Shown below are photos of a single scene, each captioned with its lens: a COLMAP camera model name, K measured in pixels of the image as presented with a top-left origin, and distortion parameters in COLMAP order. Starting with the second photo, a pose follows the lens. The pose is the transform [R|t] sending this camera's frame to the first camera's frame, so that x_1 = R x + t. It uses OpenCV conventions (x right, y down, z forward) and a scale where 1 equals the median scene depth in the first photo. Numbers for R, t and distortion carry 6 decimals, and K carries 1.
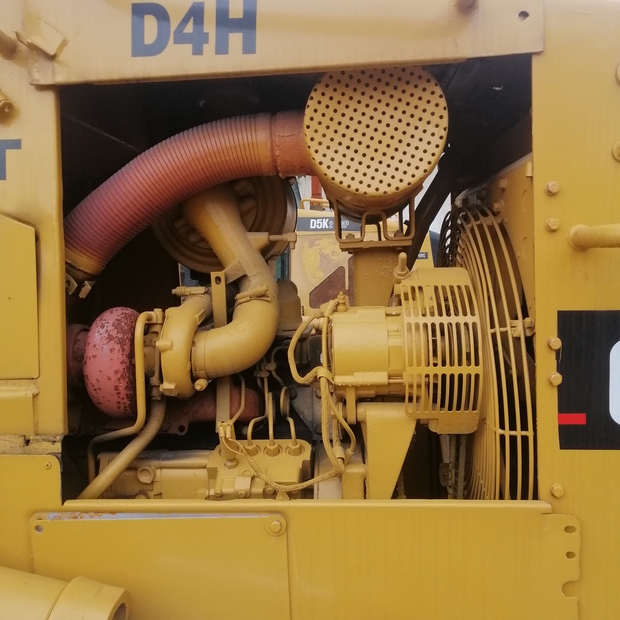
lens RADIAL K [[615.6, 0, 297.9], [0, 615.6, 310.5], [0, 0, 1]] dist [0.004547, 0.008624]
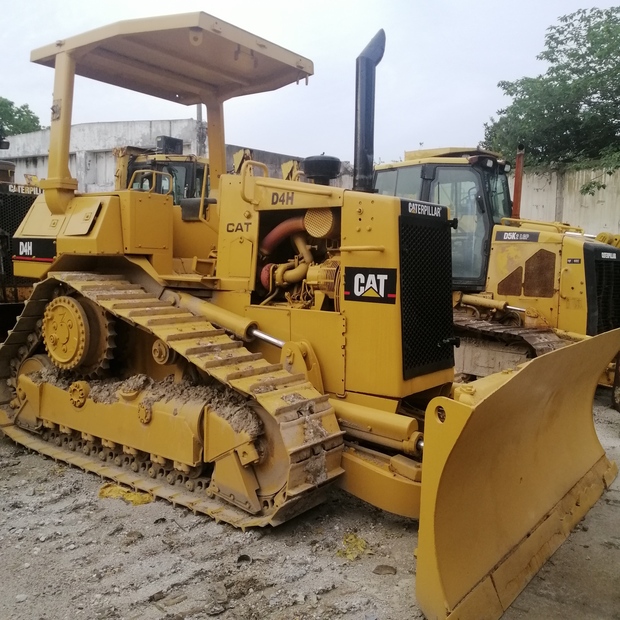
lens RADIAL K [[615.6, 0, 297.9], [0, 615.6, 310.5], [0, 0, 1]] dist [0.004547, 0.008624]
pose [[0.829932, 0.086031, -0.551191, 2.280461], [-0.086669, 0.995925, 0.024949, 0.203343], [0.551091, 0.027065, 0.834006, -2.435507]]
